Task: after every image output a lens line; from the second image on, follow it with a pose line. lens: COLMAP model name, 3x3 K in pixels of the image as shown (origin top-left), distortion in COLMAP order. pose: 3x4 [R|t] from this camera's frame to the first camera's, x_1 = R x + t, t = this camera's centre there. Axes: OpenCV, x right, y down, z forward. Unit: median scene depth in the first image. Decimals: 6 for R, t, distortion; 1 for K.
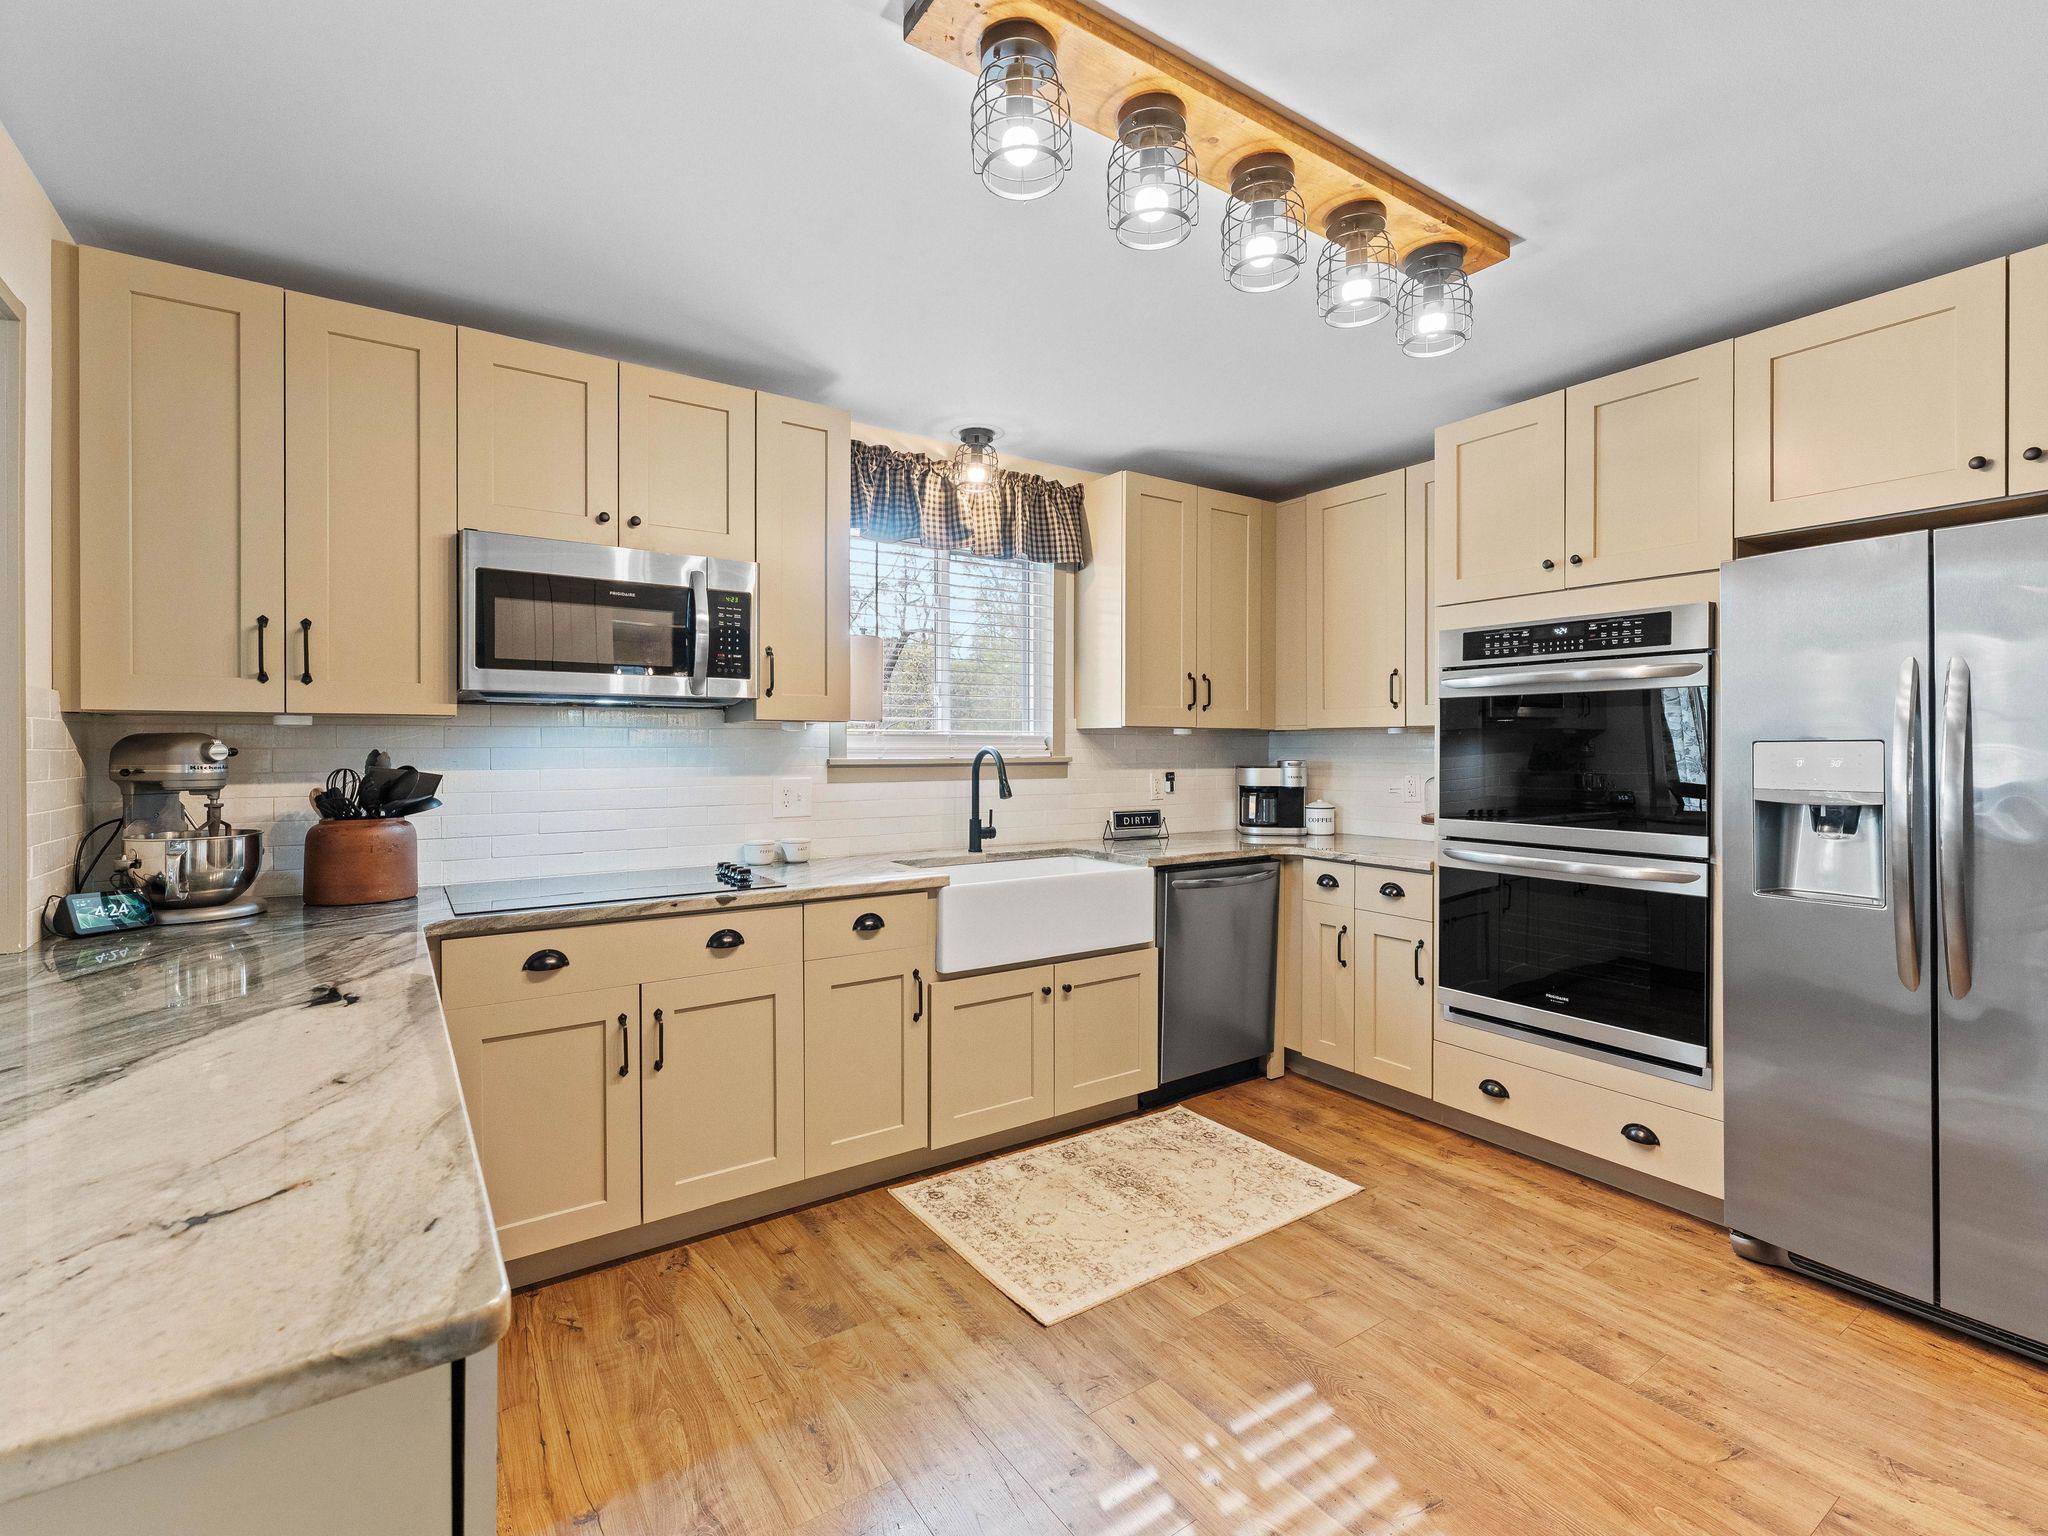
lens RADIAL K [[934.2, 0, 1022.2], [0, 934.2, 748.2], [0, 0, 1]] dist [-0.000320, -0.000094]
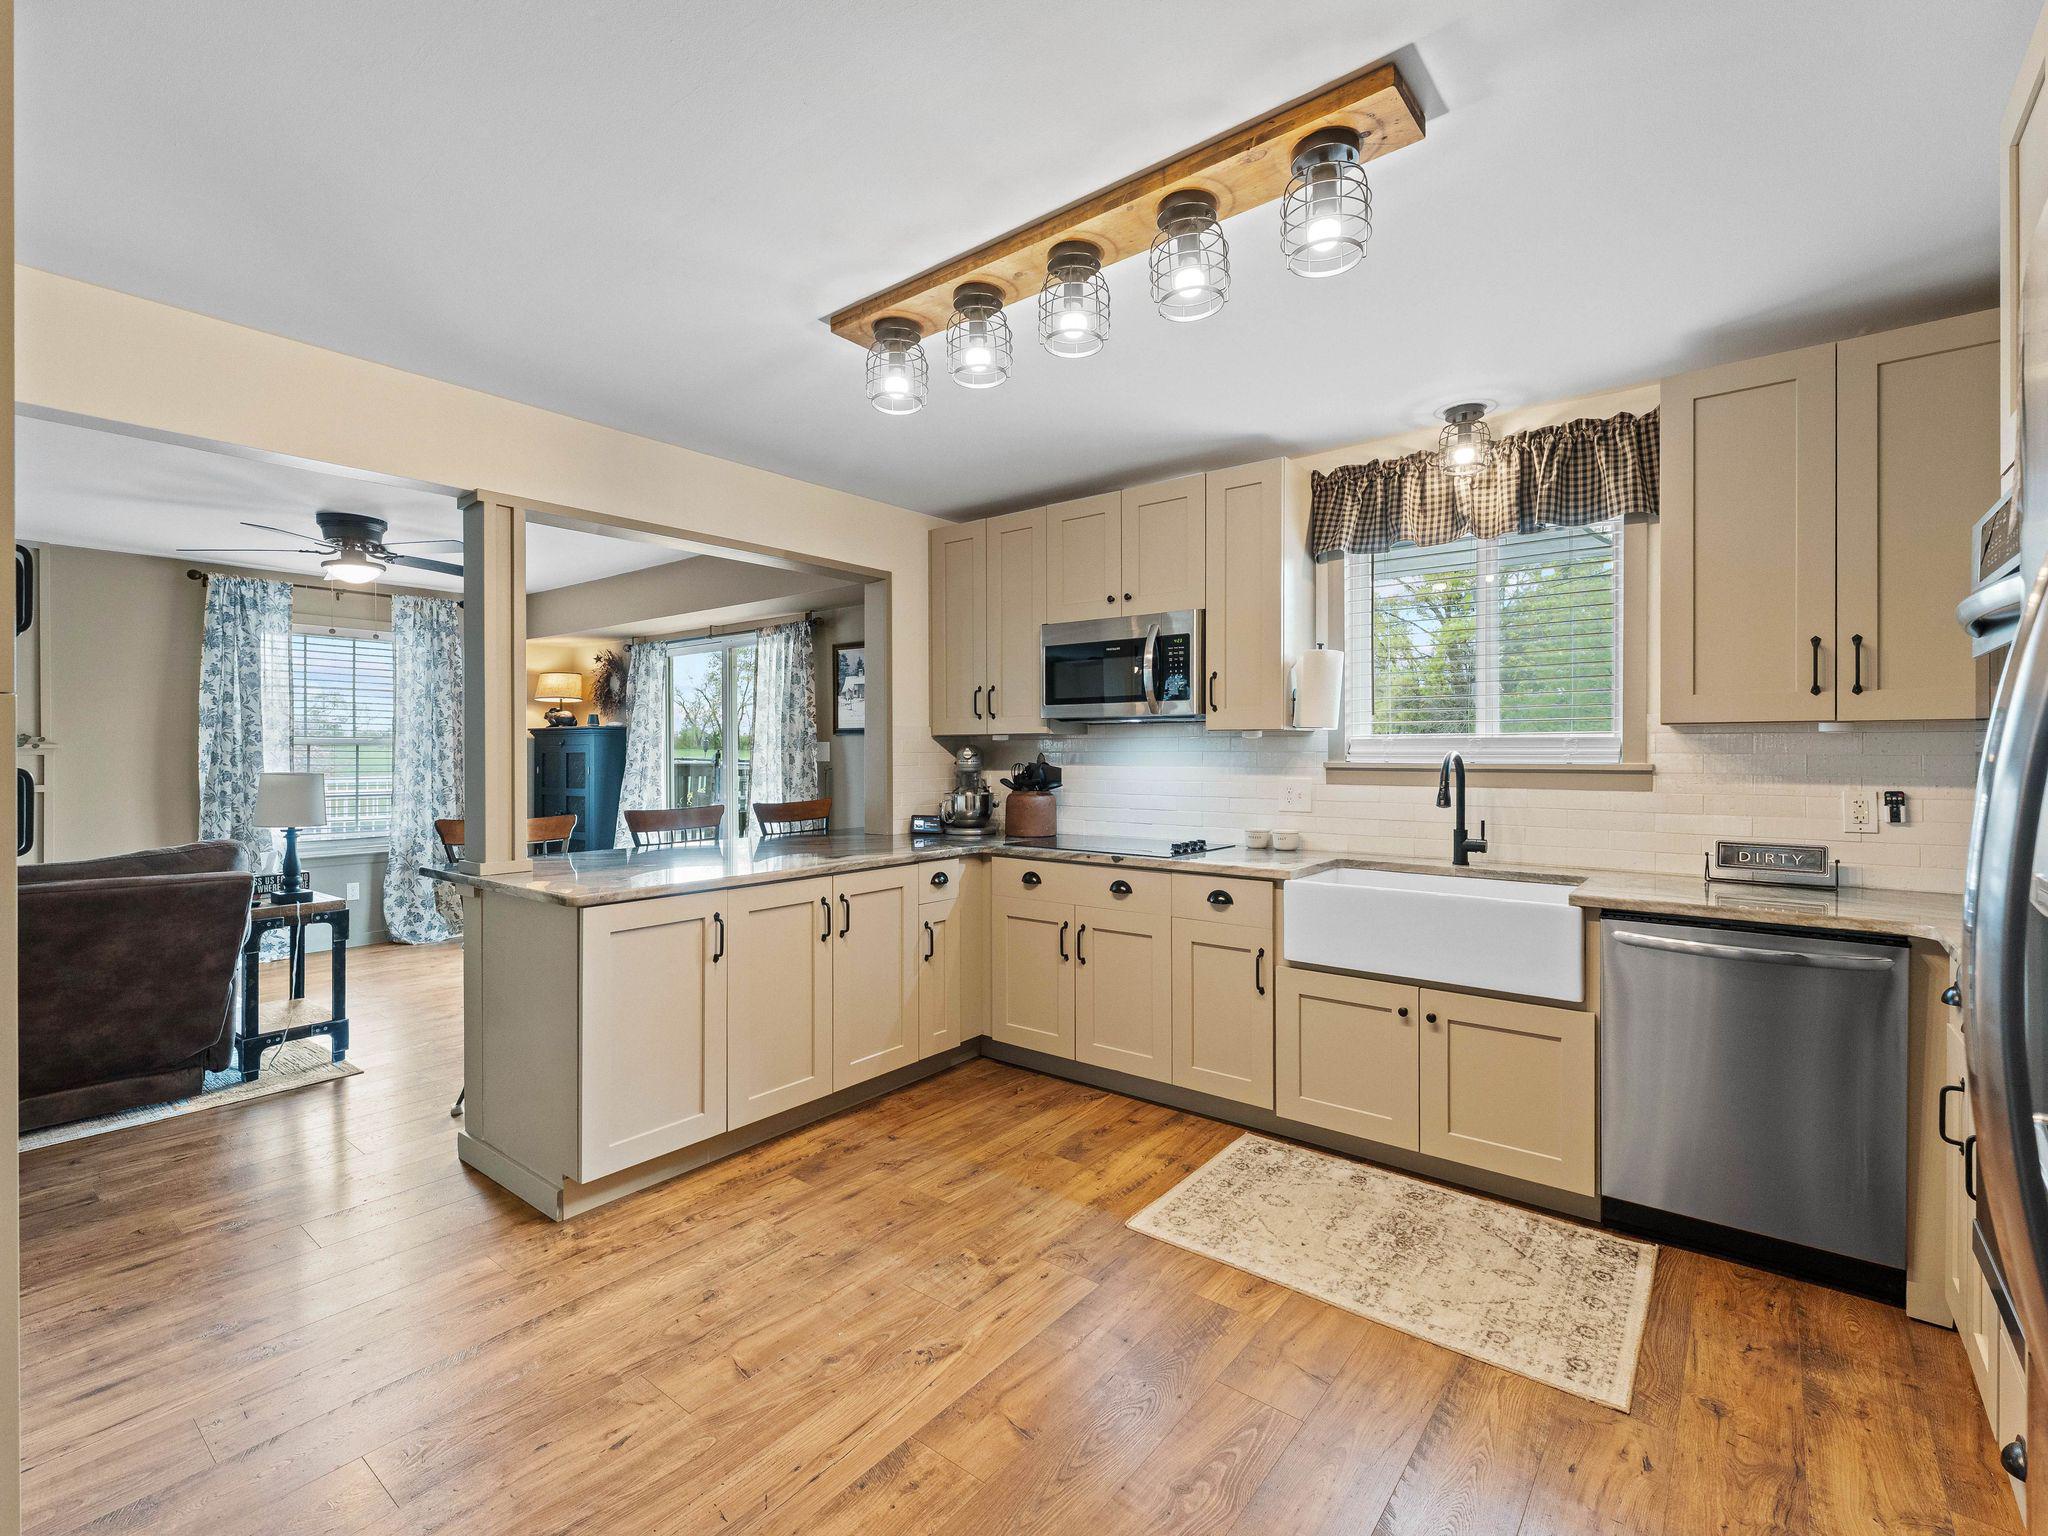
lens RADIAL K [[930.3, 0, 1024.5], [0, 930.3, 755.8], [0, 0, 1]] dist [-0.000019, -0.000069]
pose [[0.296615, 0.006282, -0.954976, 0.820364], [0.000843, 0.999976, 0.006840, -0.004225], [0.954997, -0.002834, 0.296603, 0.367628]]
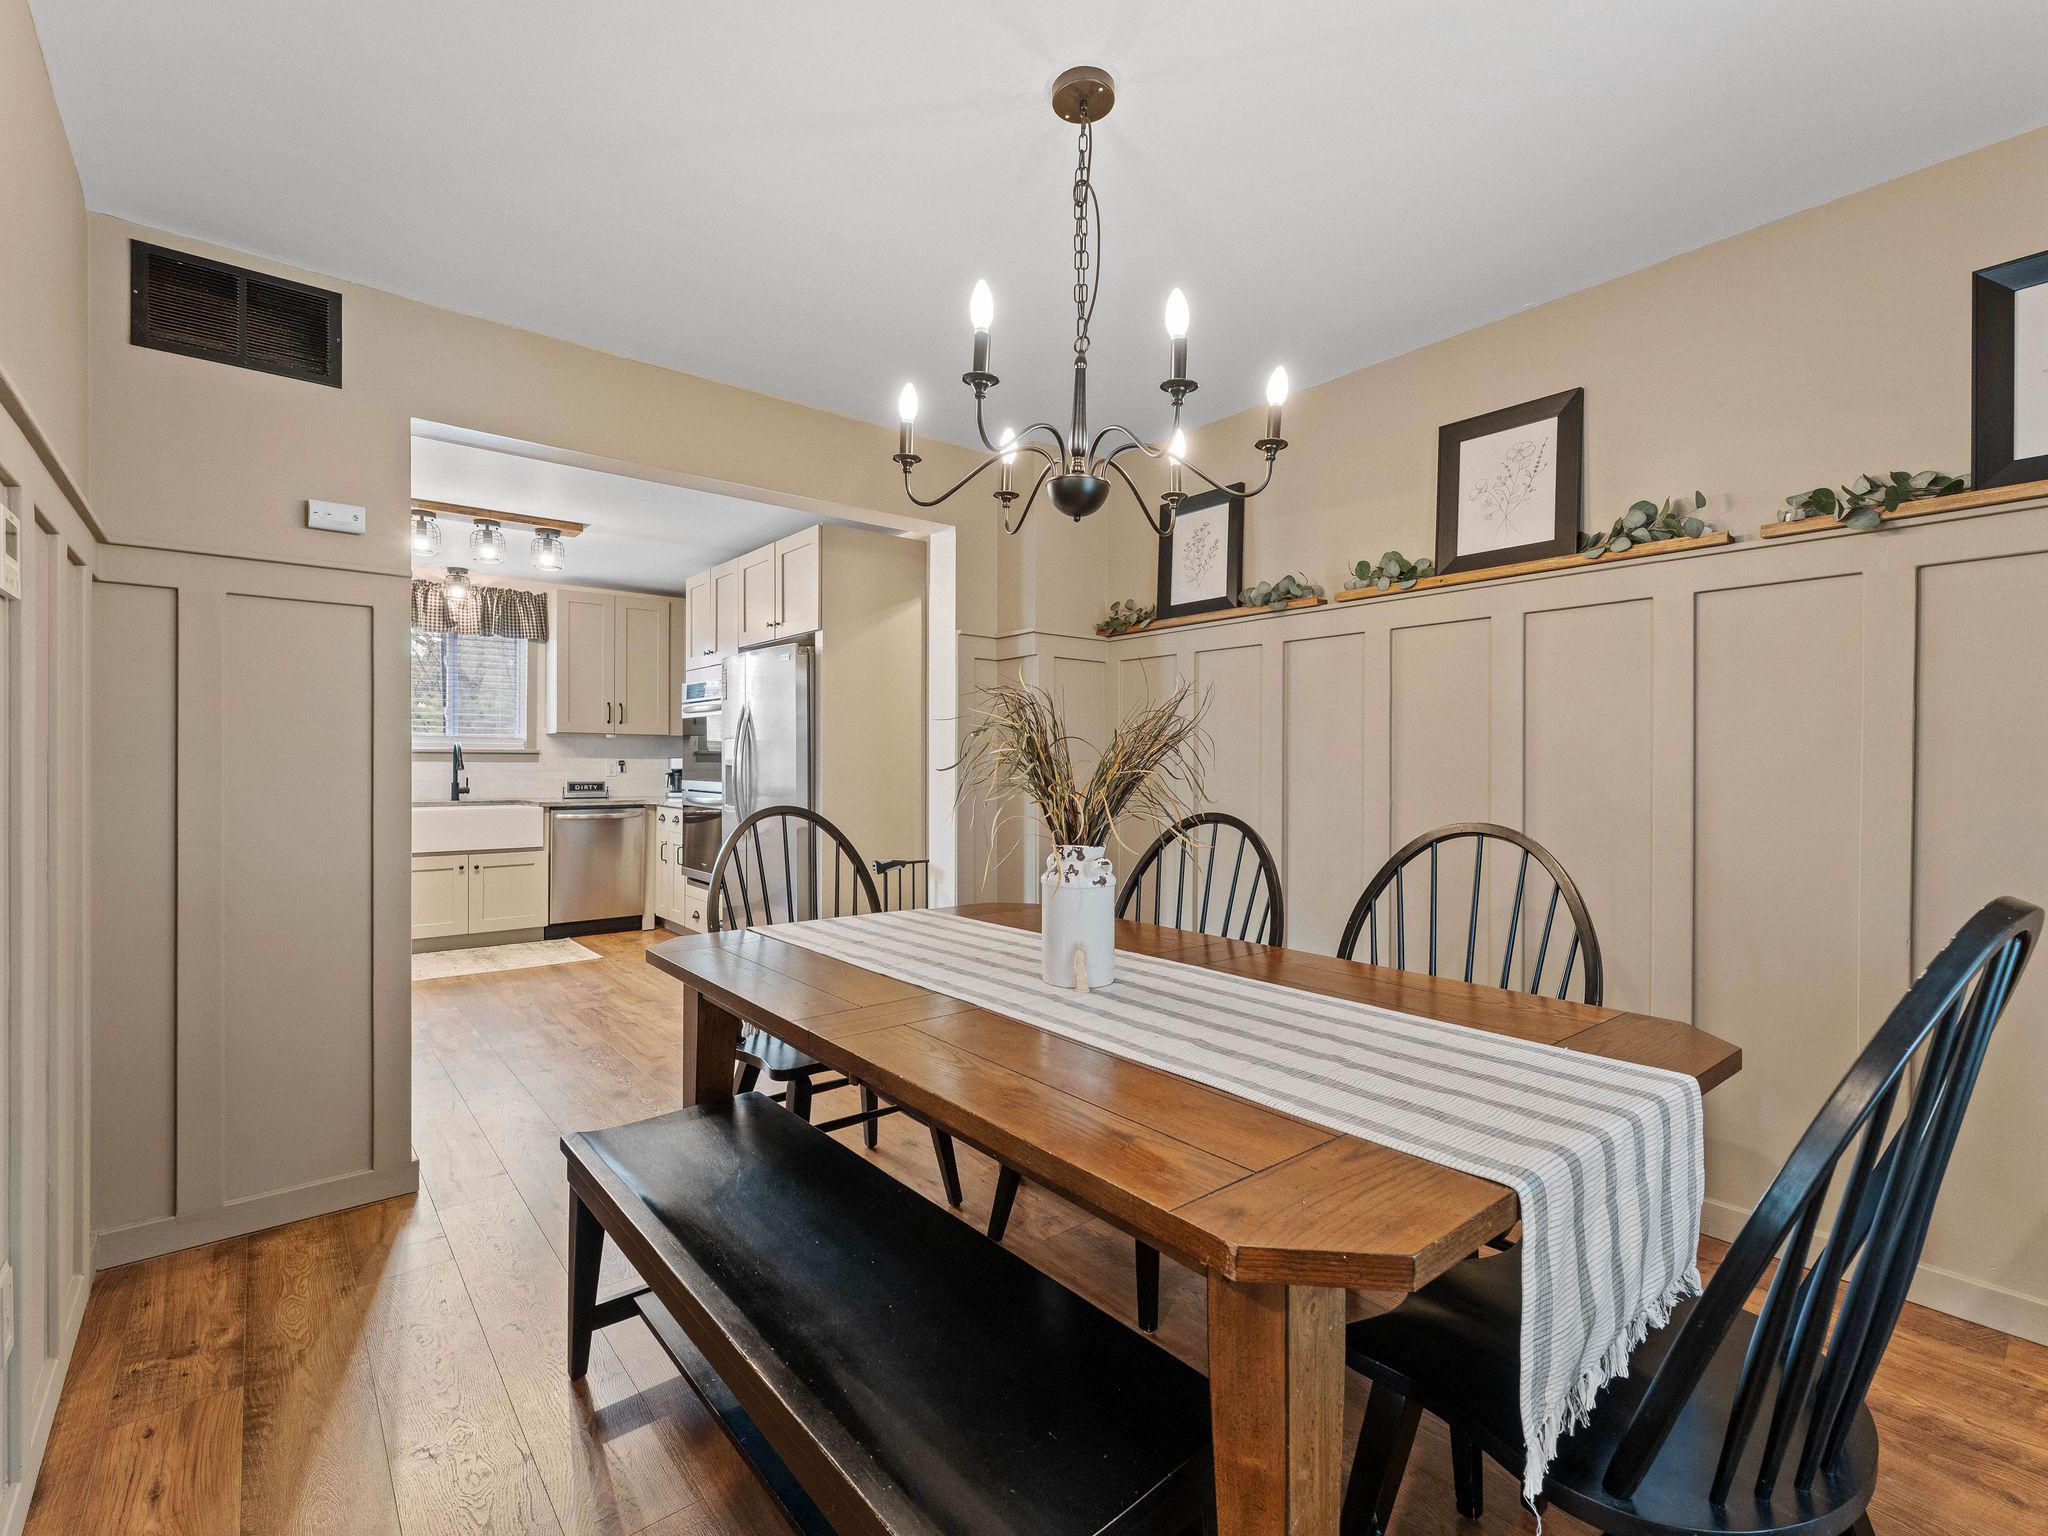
lens RADIAL K [[923.0, 0, 1022.8], [0, 923.0, 765.0], [0, 0, 1]] dist [-0.000694, -0.000275]
pose [[0.995062, 0.004559, 0.099146, 1.012320], [-0.004608, 0.999989, 0.000263, 0.042537], [-0.099144, -0.000718, 0.995073, -1.036324]]
